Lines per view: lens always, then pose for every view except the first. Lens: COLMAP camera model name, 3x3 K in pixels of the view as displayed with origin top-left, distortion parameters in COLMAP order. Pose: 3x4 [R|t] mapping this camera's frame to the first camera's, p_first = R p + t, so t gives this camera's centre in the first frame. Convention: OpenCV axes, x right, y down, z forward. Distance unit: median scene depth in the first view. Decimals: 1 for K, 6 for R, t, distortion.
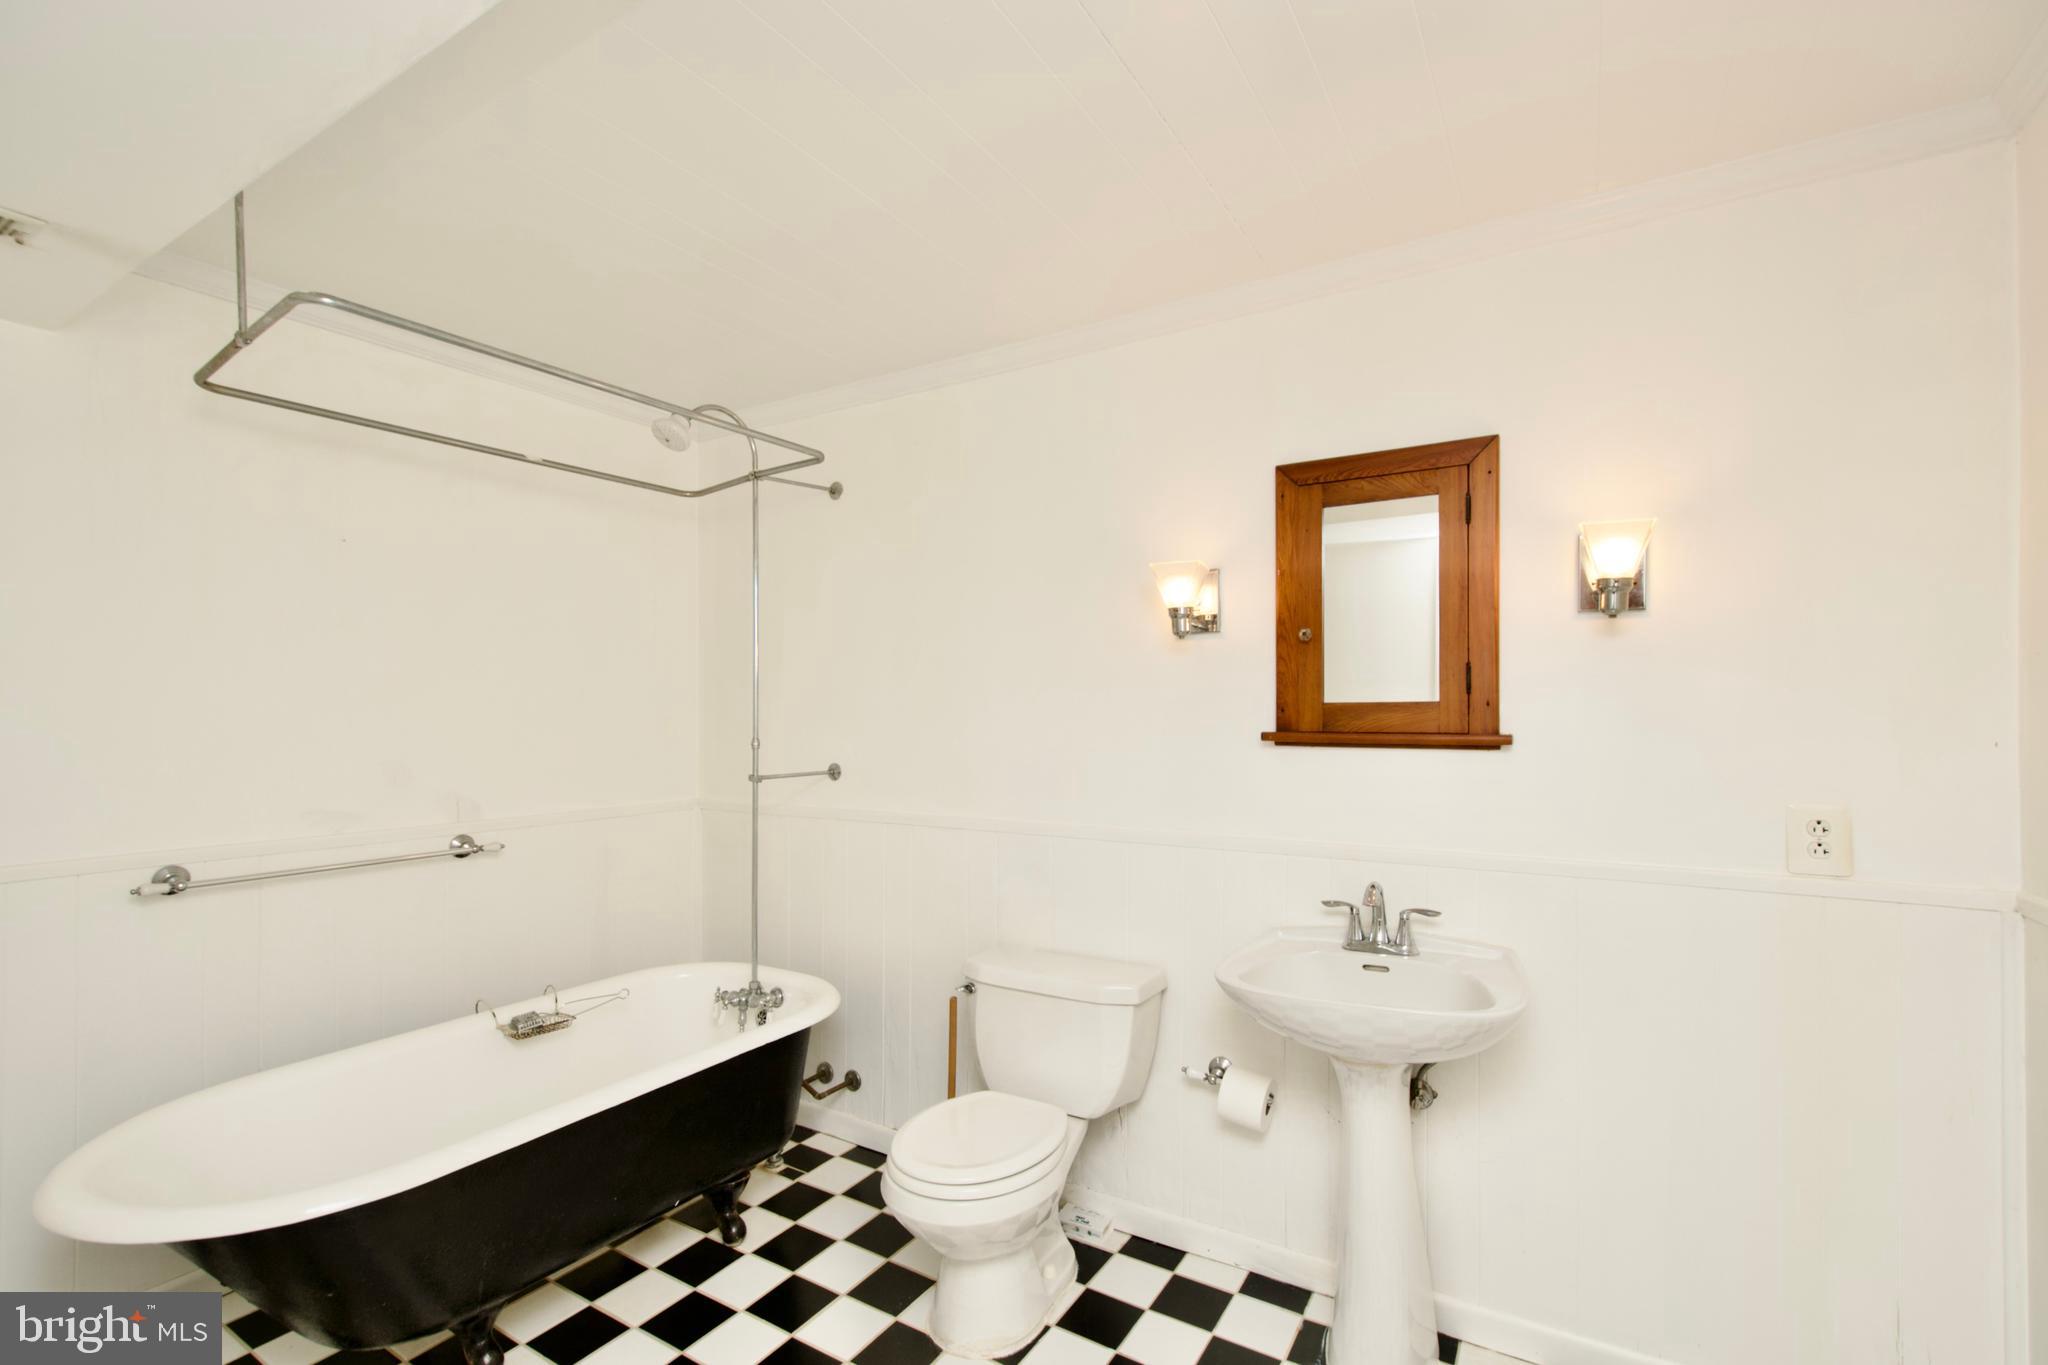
lens RADIAL K [[897.6, 0, 1024.5], [0, 897.6, 711.7], [0, 0, 1]] dist [0.005581, -0.004582]
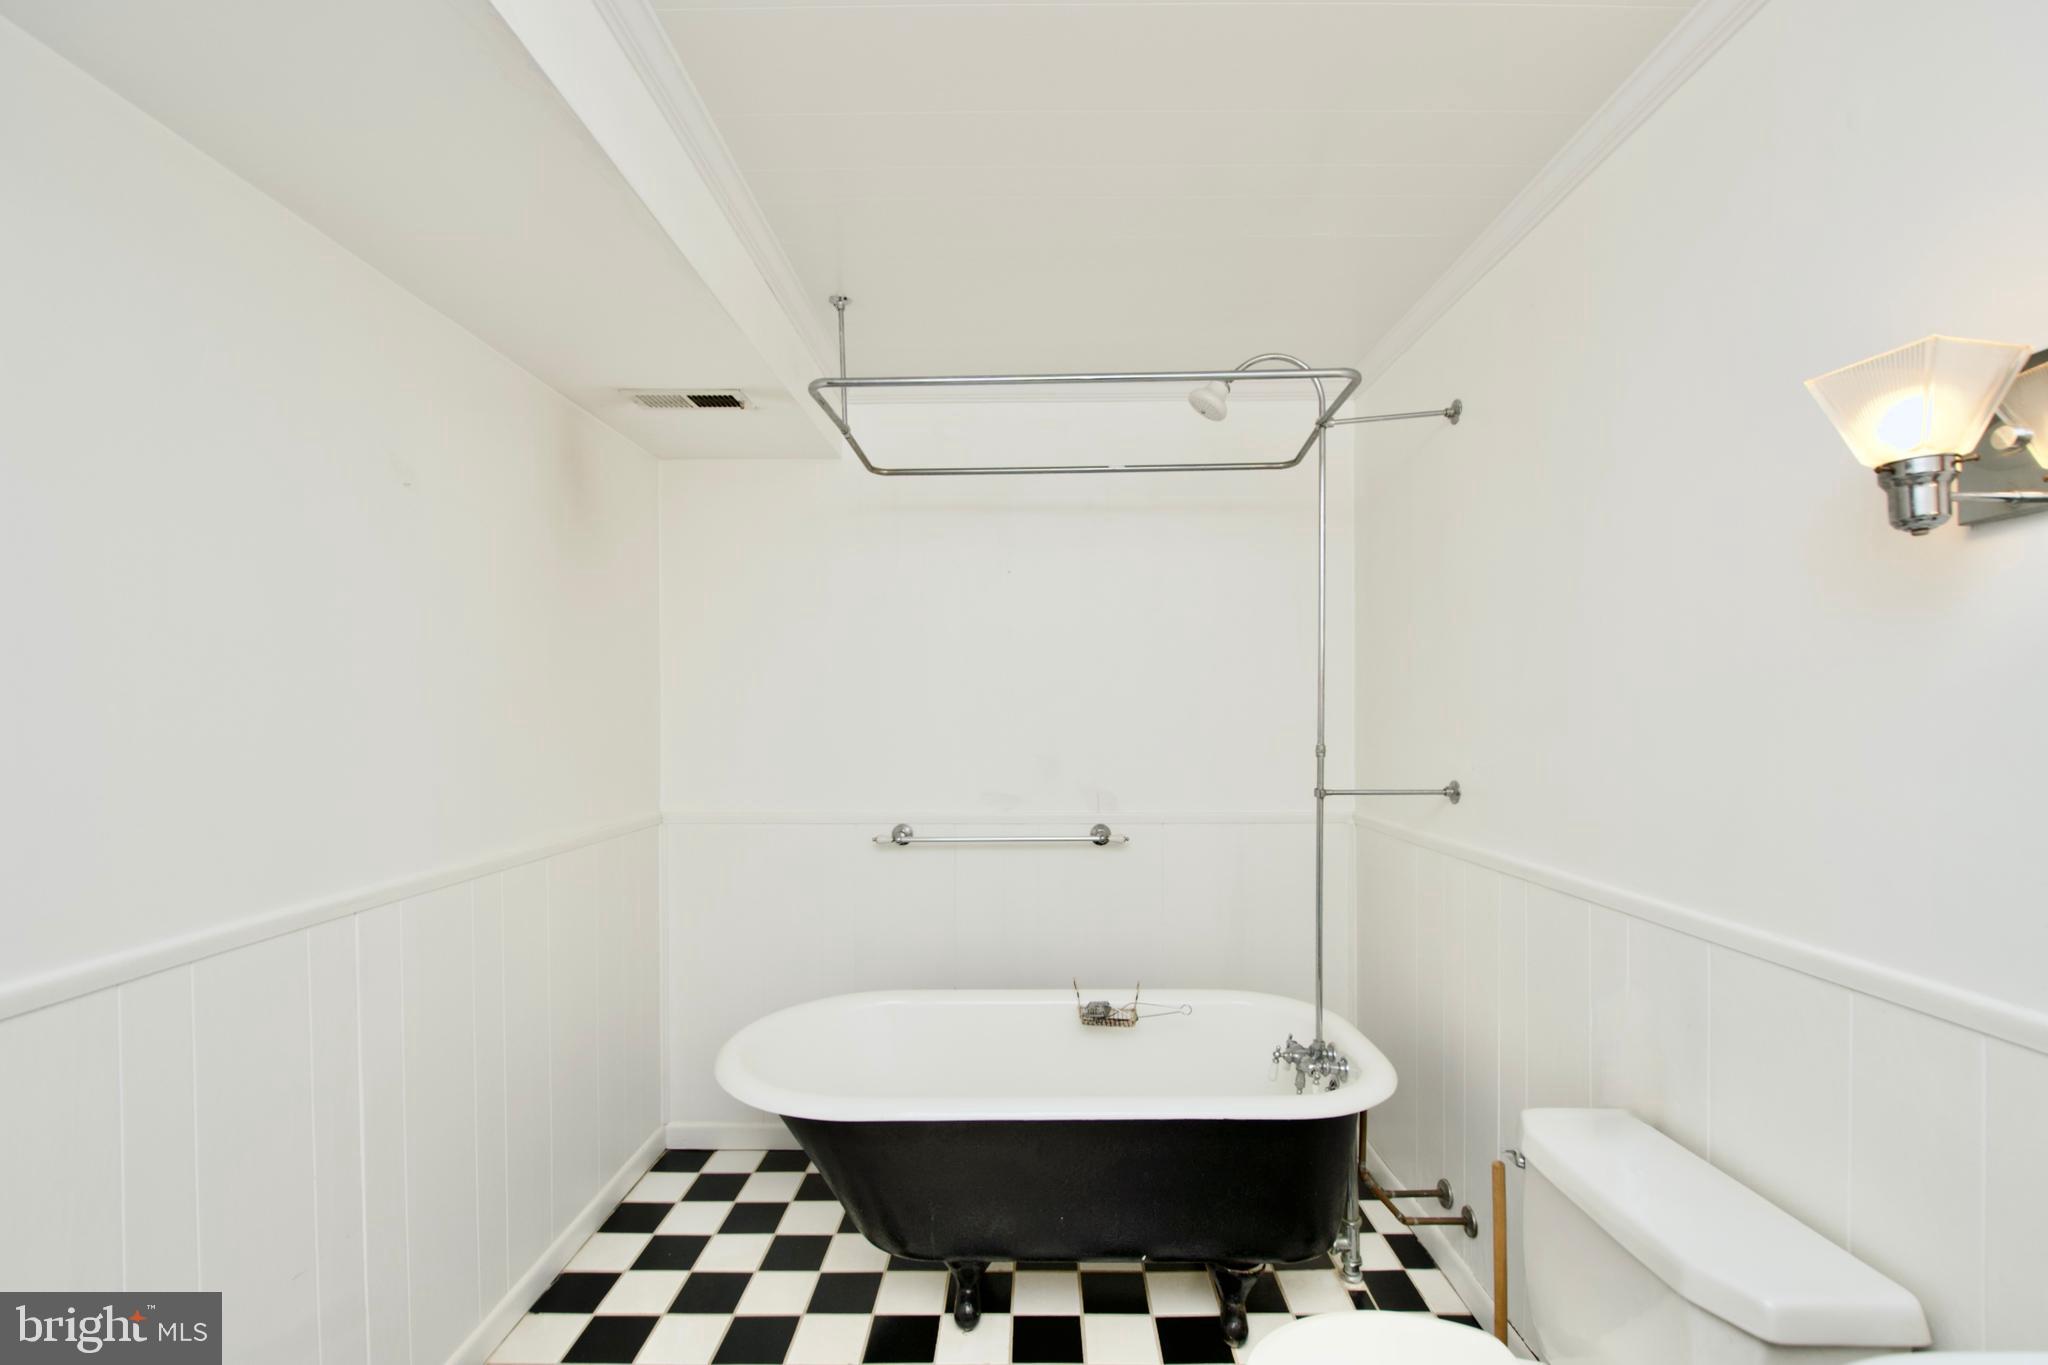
lens RADIAL K [[881.5, 0, 1106.2], [0, 881.5, 721.5], [0, 0, 1]] dist [0.002800, 0.000166]
pose [[0.540312, 0.004793, -0.841451, 0.303446], [0.005769, 0.999939, 0.009400, -0.000126], [0.841445, -0.009933, 0.540251, 0.442937]]
